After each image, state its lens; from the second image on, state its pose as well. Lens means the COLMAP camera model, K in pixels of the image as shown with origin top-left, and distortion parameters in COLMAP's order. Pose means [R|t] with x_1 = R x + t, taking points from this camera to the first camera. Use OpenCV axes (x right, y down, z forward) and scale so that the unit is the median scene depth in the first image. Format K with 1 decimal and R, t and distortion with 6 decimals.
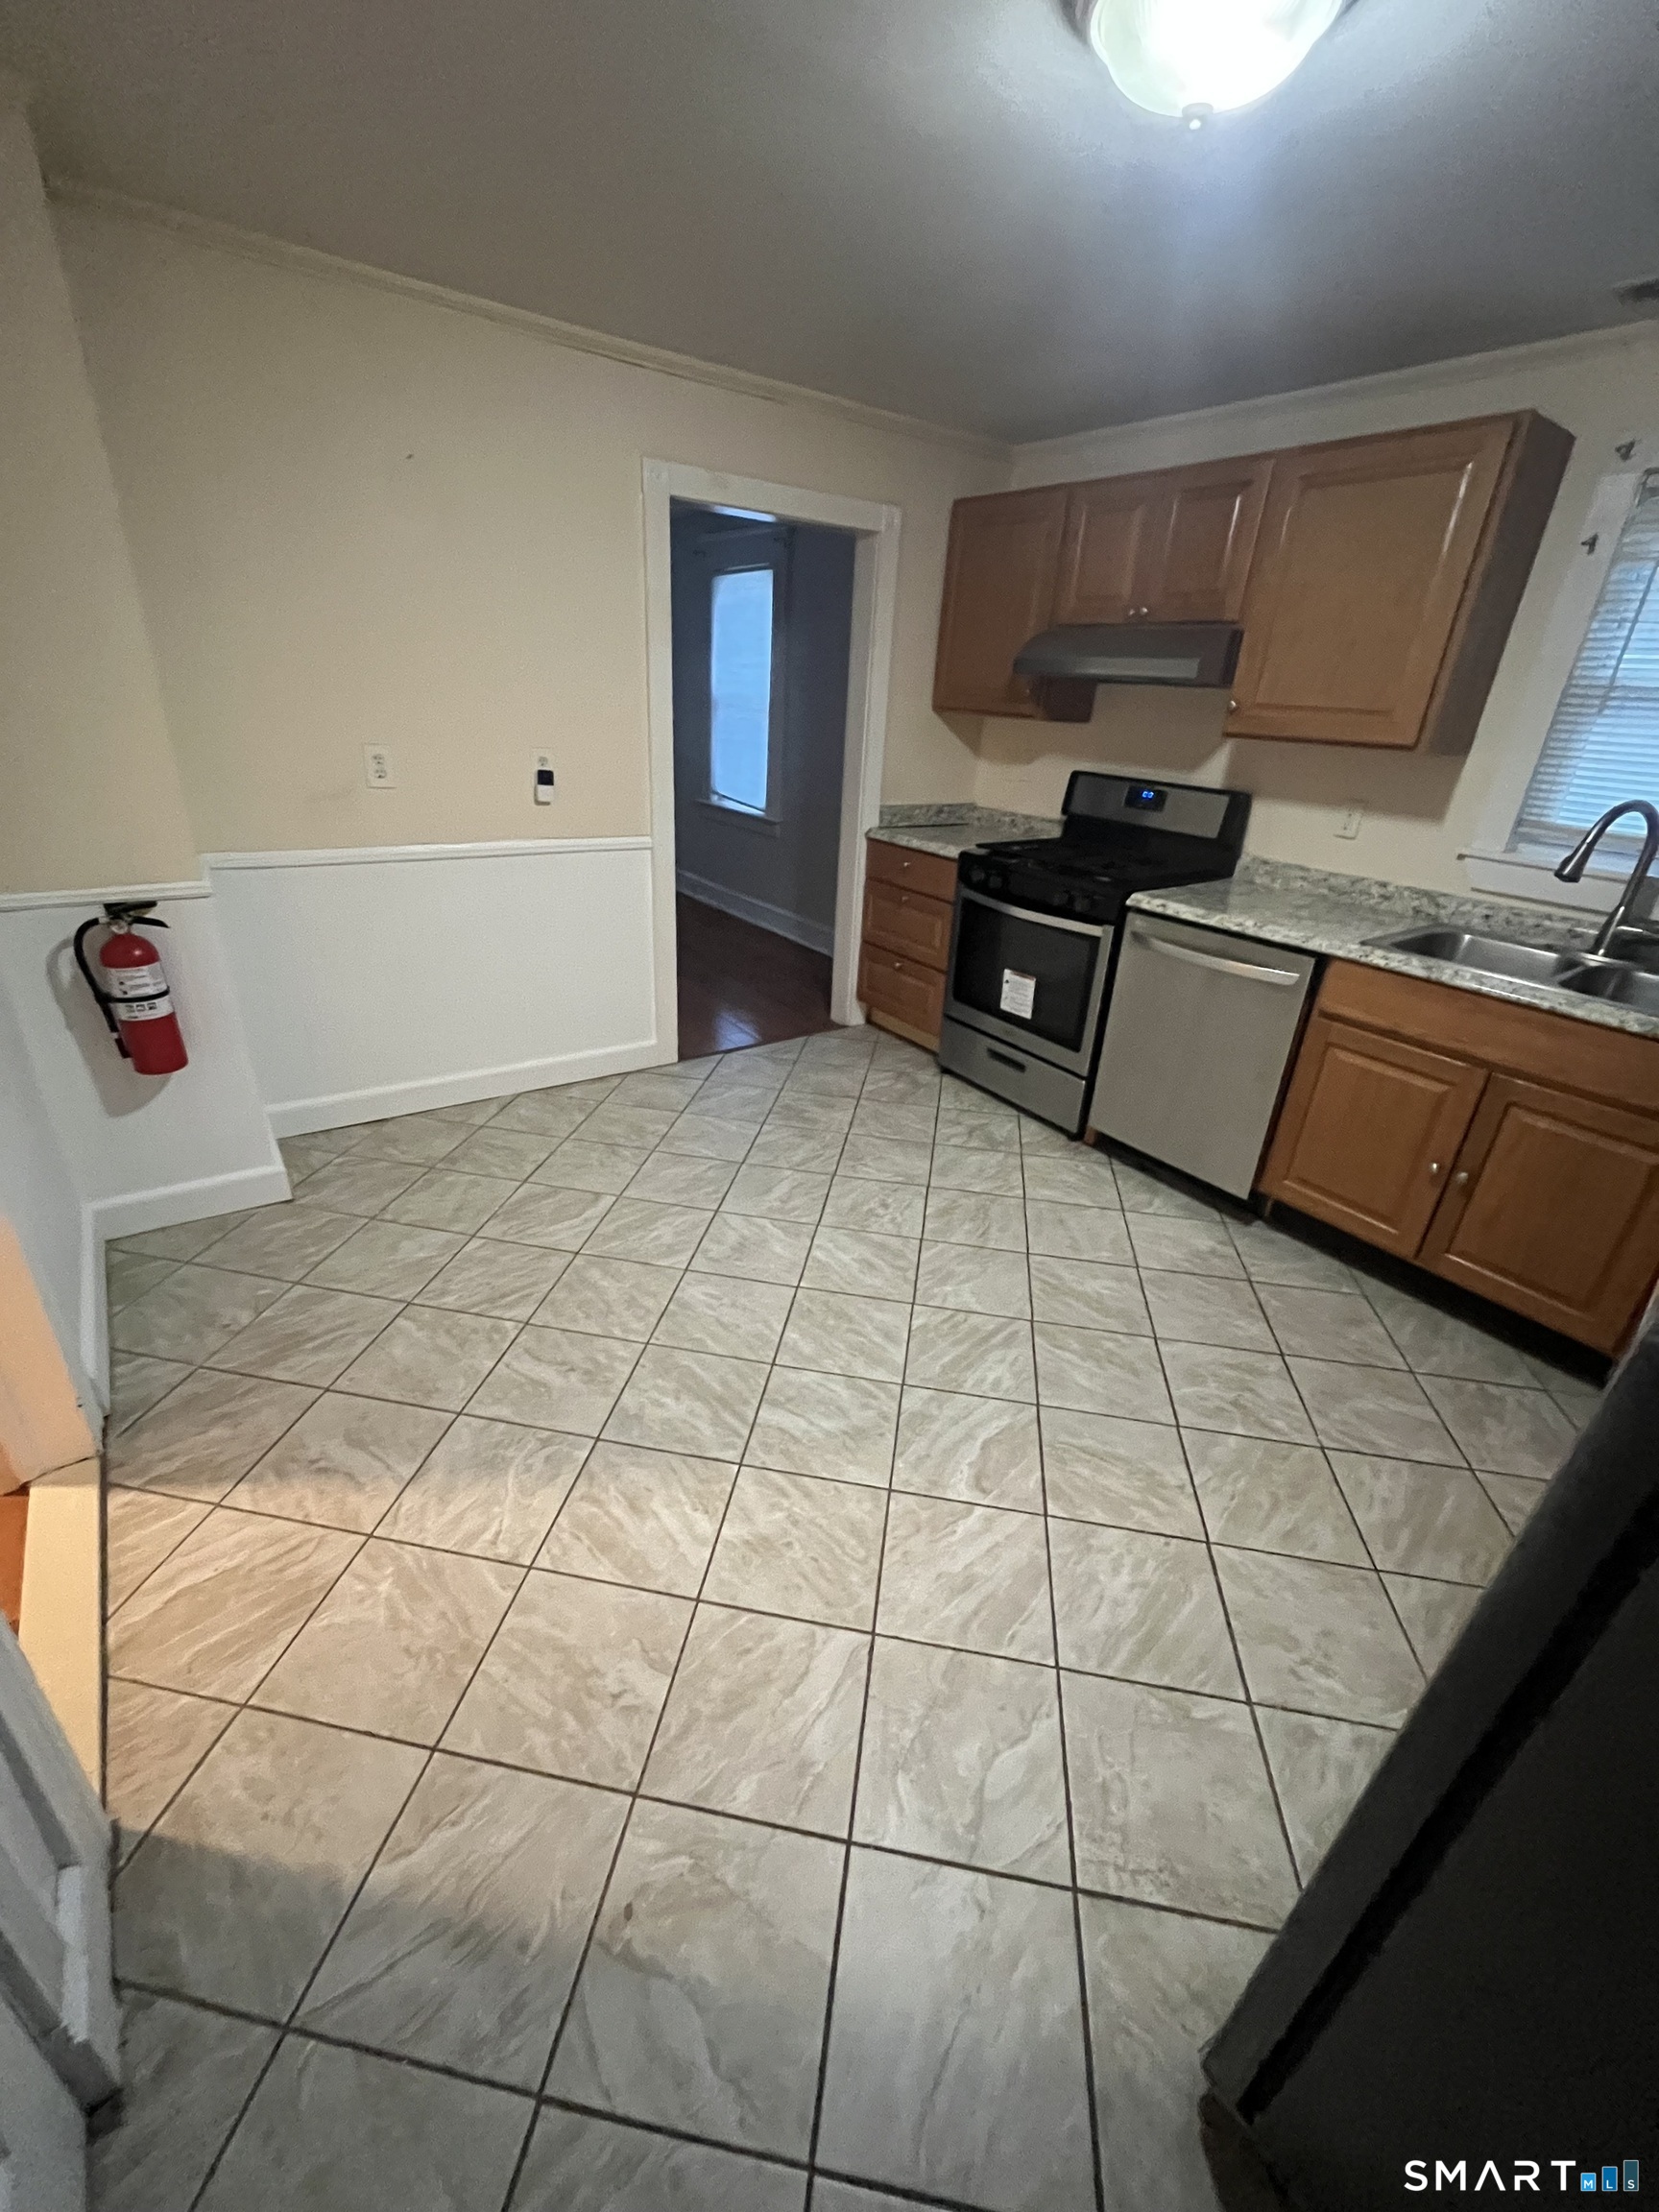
lens RADIAL K [[891.2, 0, 825.1], [0, 891.2, 1110.2], [0, 0, 1]] dist [-0.015183, 0.000208]
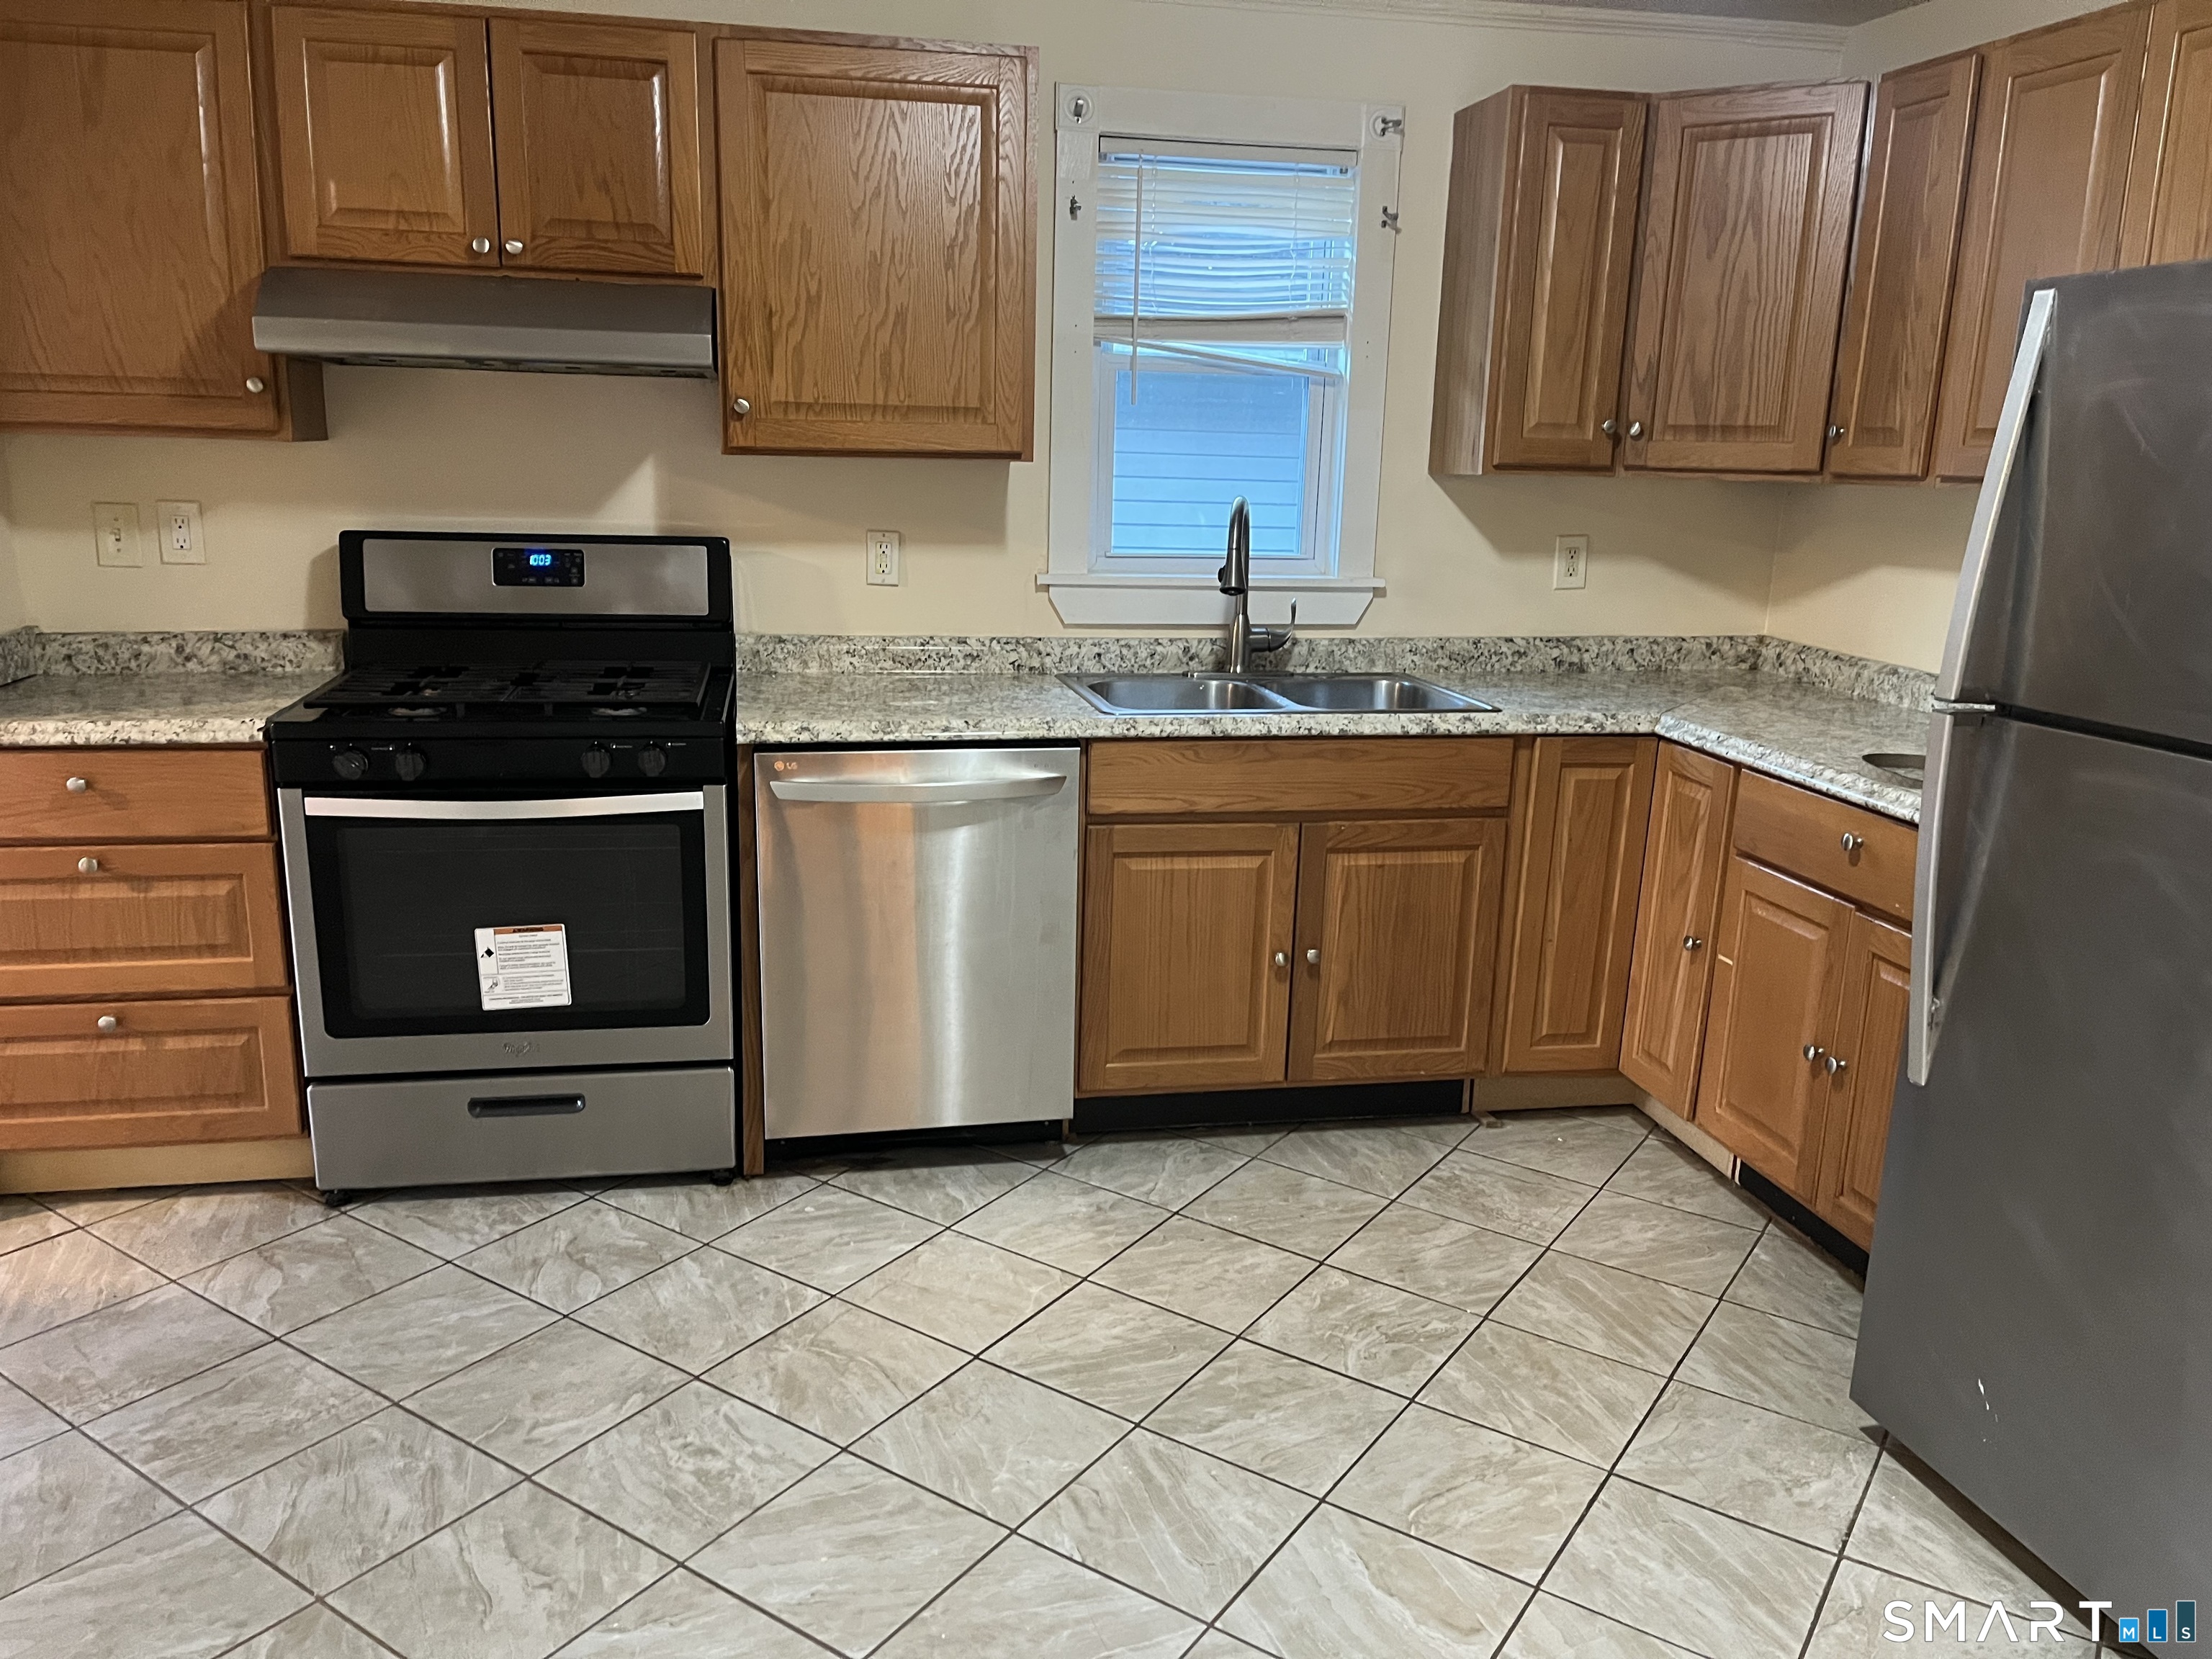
lens RADIAL K [[1691.3, 0, 1101.9], [0, 1691.3, 829.9], [0, 0, 1]] dist [0.041448, -0.010843]
pose [[0.411606, -0.249214, 0.876626, -0.530151], [0.383229, 0.920040, 0.081617, -0.178577], [-0.826871, 0.302355, 0.474200, 0.306972]]
